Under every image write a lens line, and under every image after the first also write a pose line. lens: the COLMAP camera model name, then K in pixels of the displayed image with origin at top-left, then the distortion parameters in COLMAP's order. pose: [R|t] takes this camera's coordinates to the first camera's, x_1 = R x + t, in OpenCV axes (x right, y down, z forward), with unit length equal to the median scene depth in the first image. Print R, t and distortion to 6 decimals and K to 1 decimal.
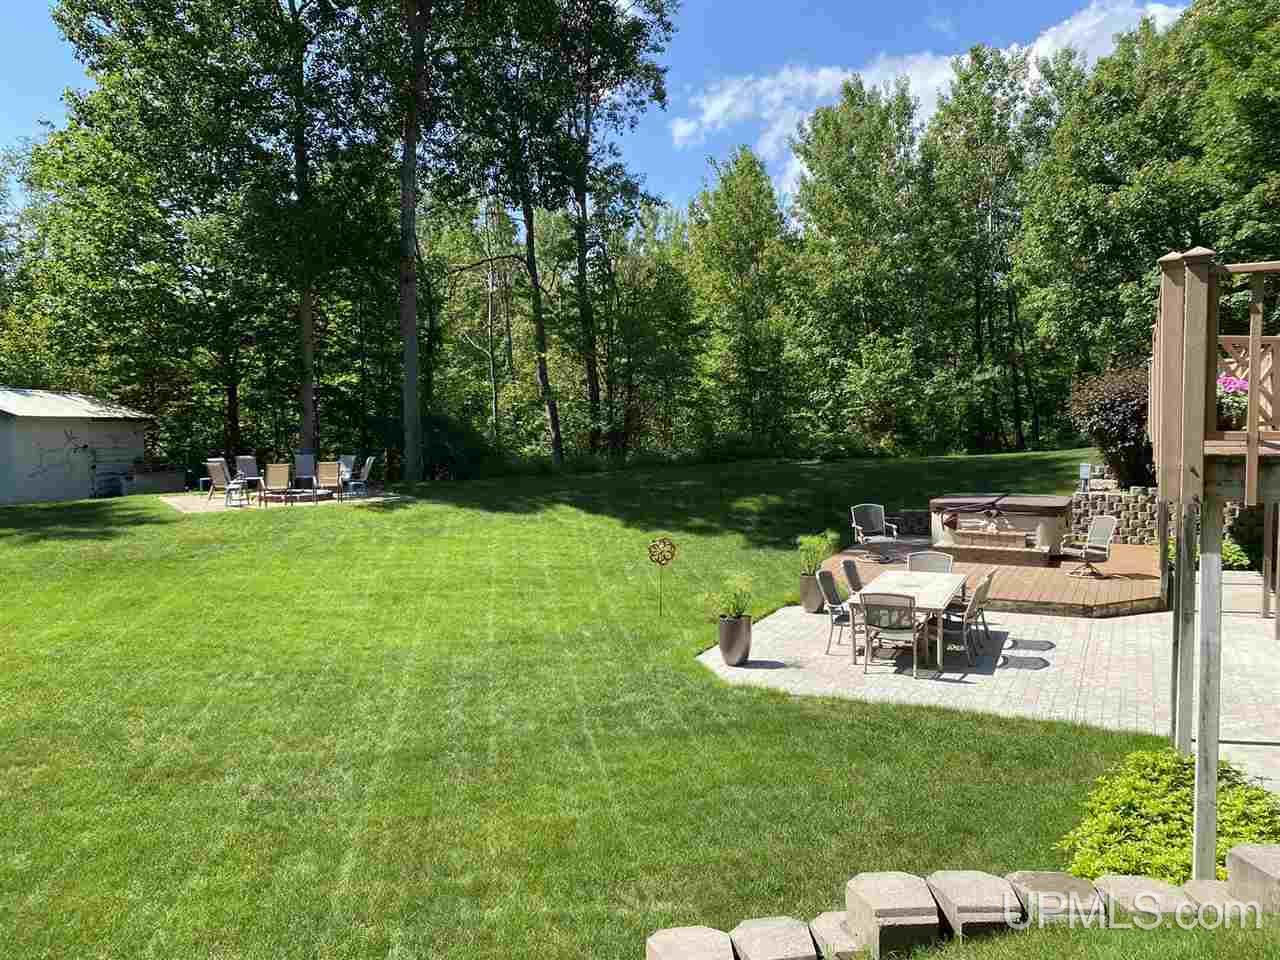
lens RADIAL K [[988.3, 0, 640.0], [0, 988.3, 480.0], [0, 0, 1]] dist [0.005731, -0.004540]
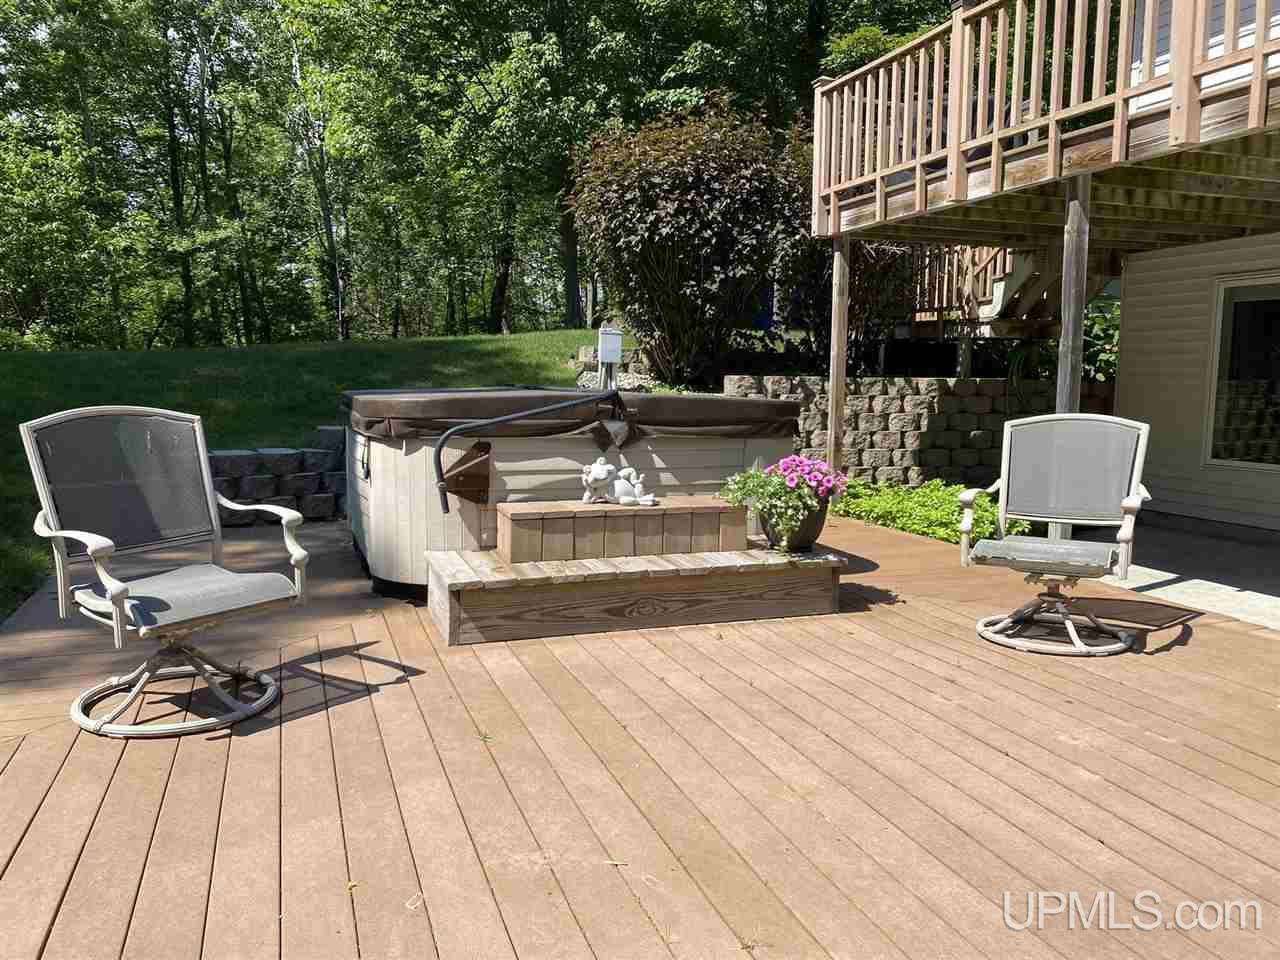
lens RADIAL K [[988.3, 0, 640.0], [0, 988.3, 480.0], [0, 0, 1]] dist [0.005731, -0.004540]
pose [[0.680327, -0.062523, 0.730237, 0.158870], [0.034208, 0.997978, 0.053577, 0.031512], [-0.732110, -0.011470, 0.681090, 0.796204]]
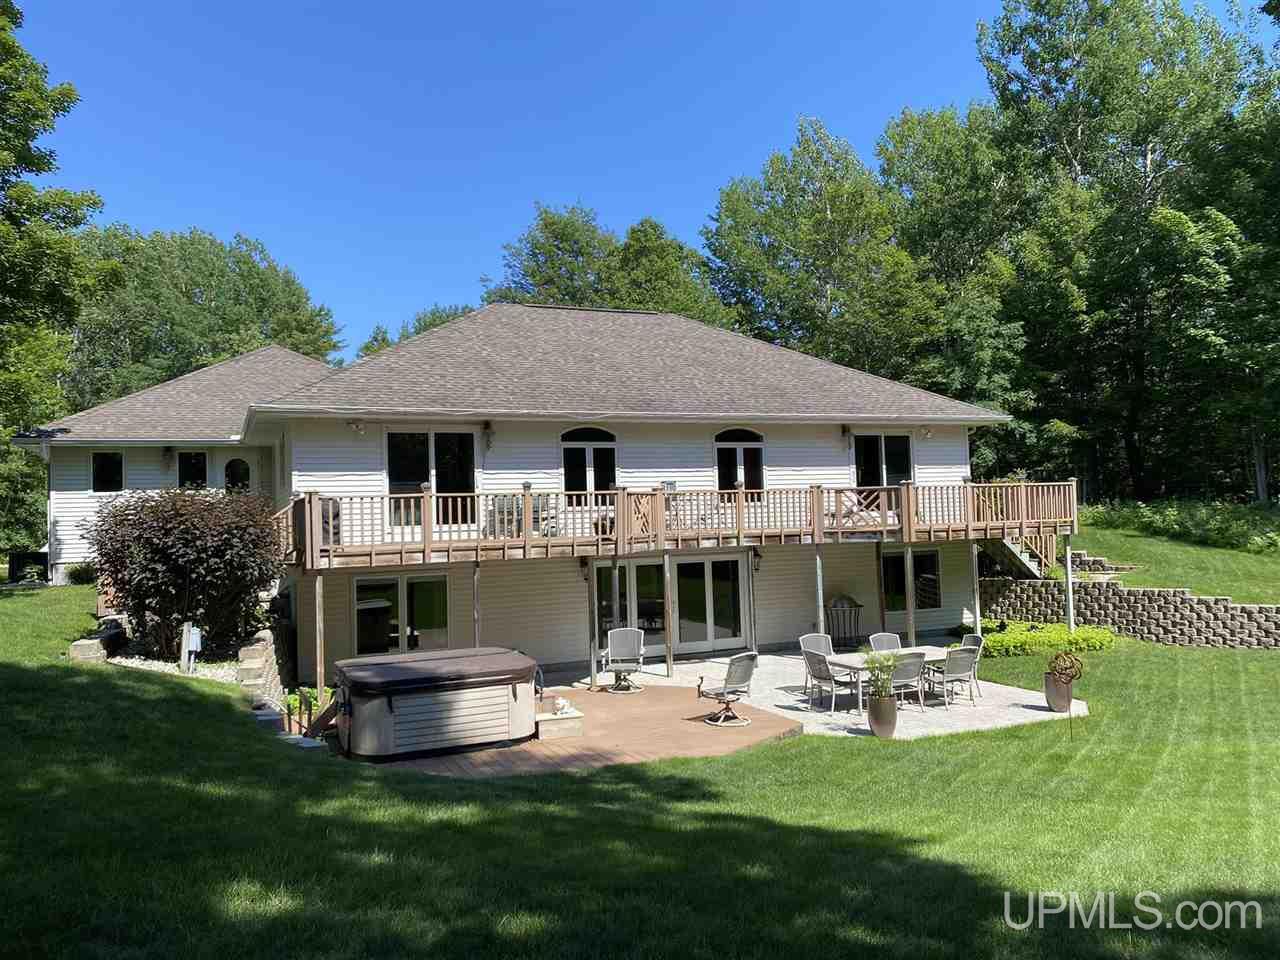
lens RADIAL K [[988.3, 0, 640.0], [0, 988.3, 480.0], [0, 0, 1]] dist [0.005731, -0.004540]
pose [[-0.775774, 0.057630, 0.628374, -0.202474], [0.079968, 0.996771, 0.007310, -0.107134], [-0.625924, 0.055921, -0.777877, 1.501349]]
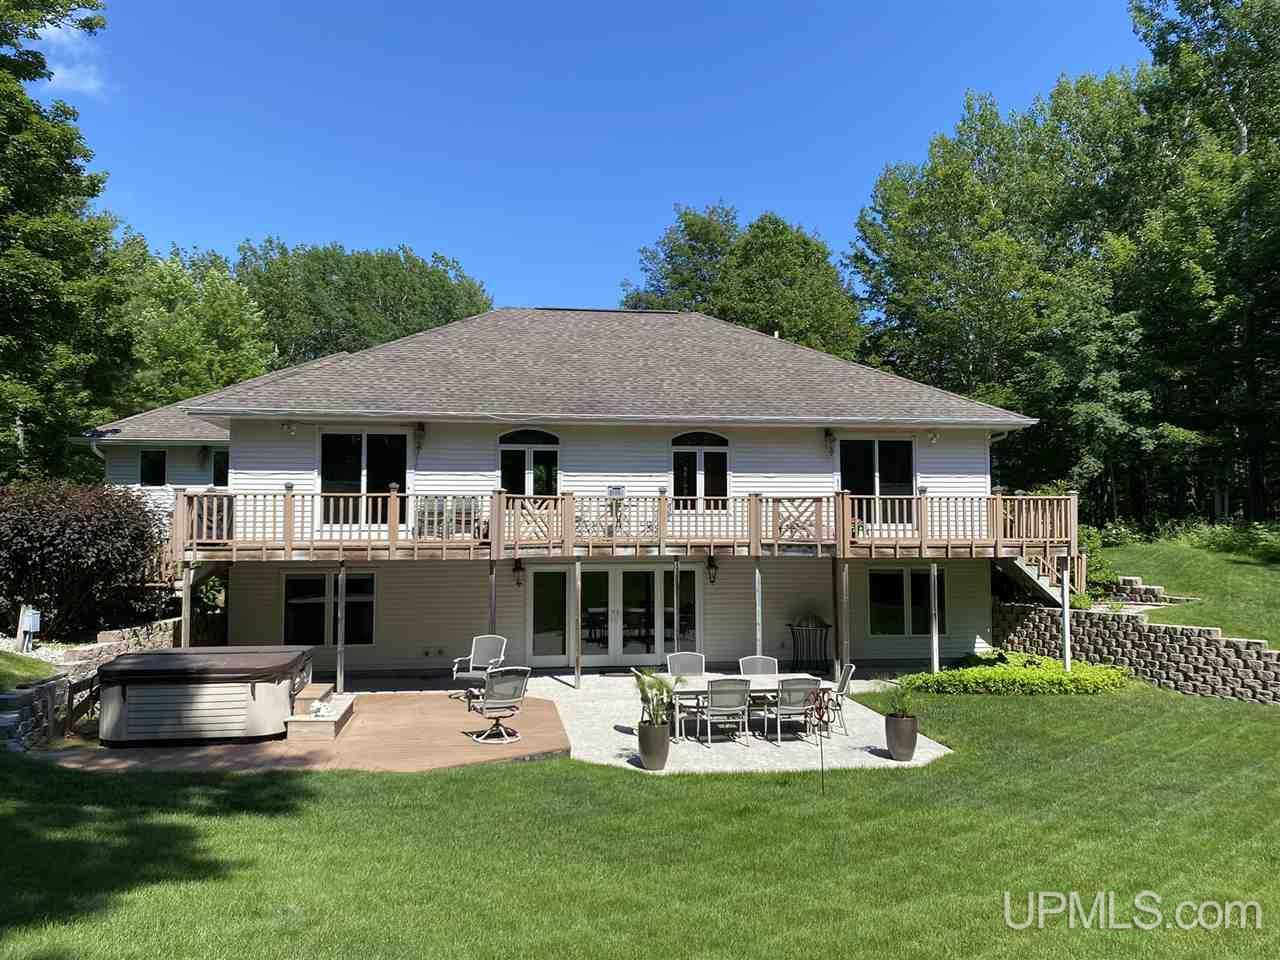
lens RADIAL K [[985.4, 0, 640.9], [0, 985.4, 495.5], [0, 0, 1]] dist [0.002922, -0.002057]
pose [[-0.583001, 0.035621, 0.811690, -0.418649], [0.060546, 0.998165, -0.000317, -0.081937], [-0.810212, 0.048960, -0.584088, 1.208053]]
